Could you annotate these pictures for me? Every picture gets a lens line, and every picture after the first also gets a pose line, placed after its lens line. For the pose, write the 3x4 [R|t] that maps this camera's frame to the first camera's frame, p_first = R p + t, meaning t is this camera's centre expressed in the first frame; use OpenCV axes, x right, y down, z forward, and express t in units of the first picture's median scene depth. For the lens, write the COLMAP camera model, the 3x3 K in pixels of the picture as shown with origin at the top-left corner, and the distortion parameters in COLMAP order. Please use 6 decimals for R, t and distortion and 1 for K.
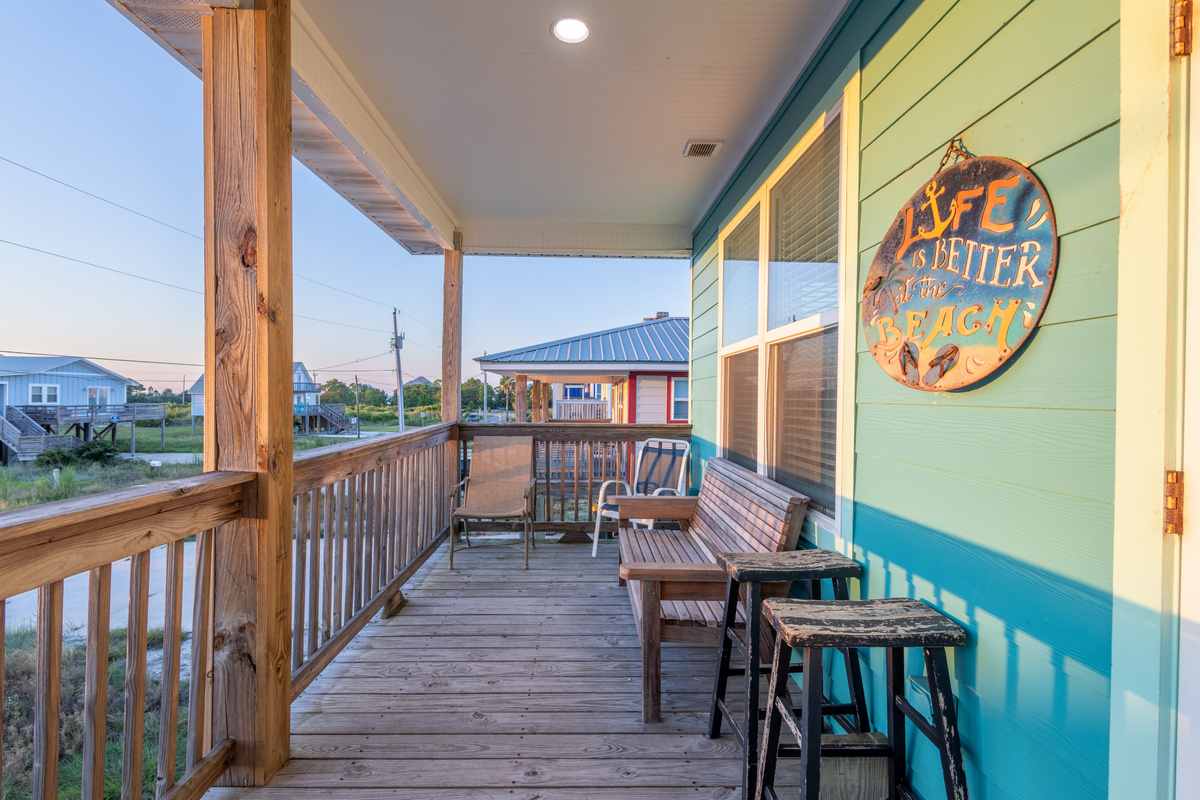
lens RADIAL K [[566.9, 0, 598.6], [0, 566.9, 396.8], [0, 0, 1]] dist [0.008249, -0.001949]
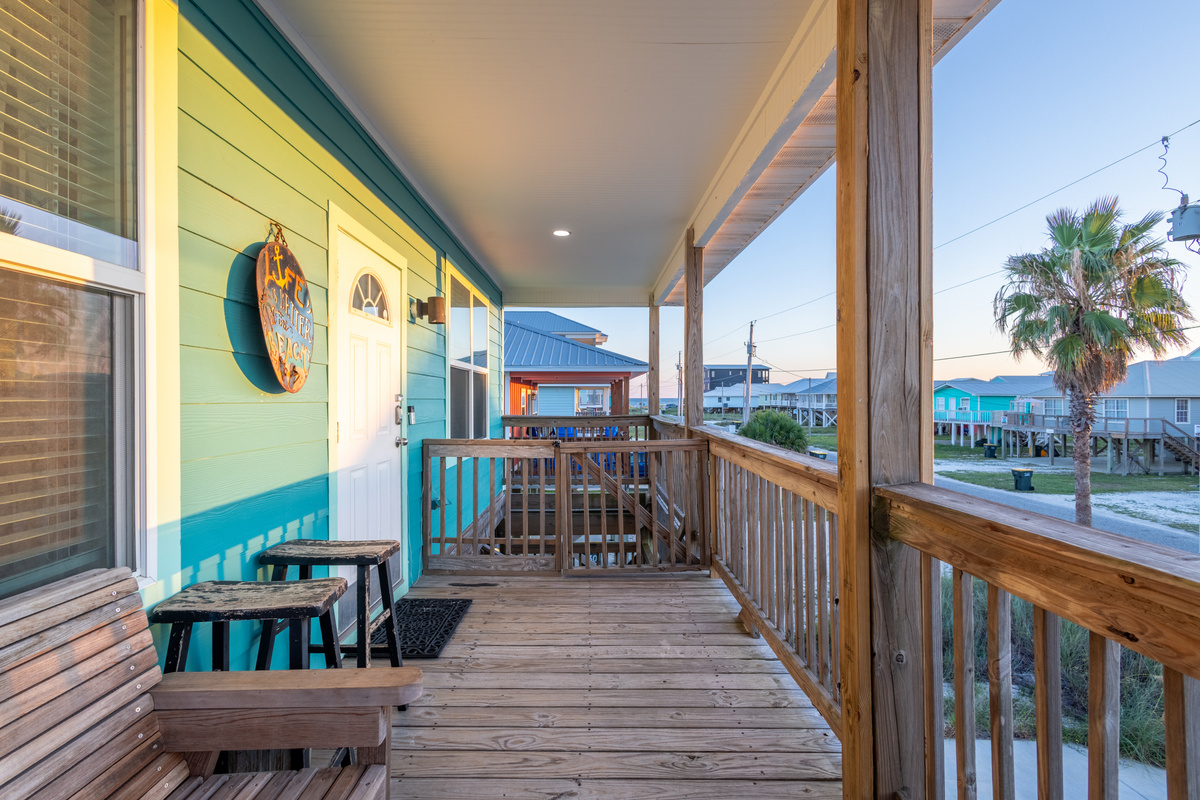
lens RADIAL K [[566.9, 0, 598.7], [0, 566.9, 397.1], [0, 0, 1]] dist [0.008249, -0.001949]
pose [[-0.999802, -0.006337, 0.018857, -0.242787], [-0.006407, 0.999973, -0.003662, 0.000236], [-0.018833, -0.003782, -0.999815, 2.402441]]
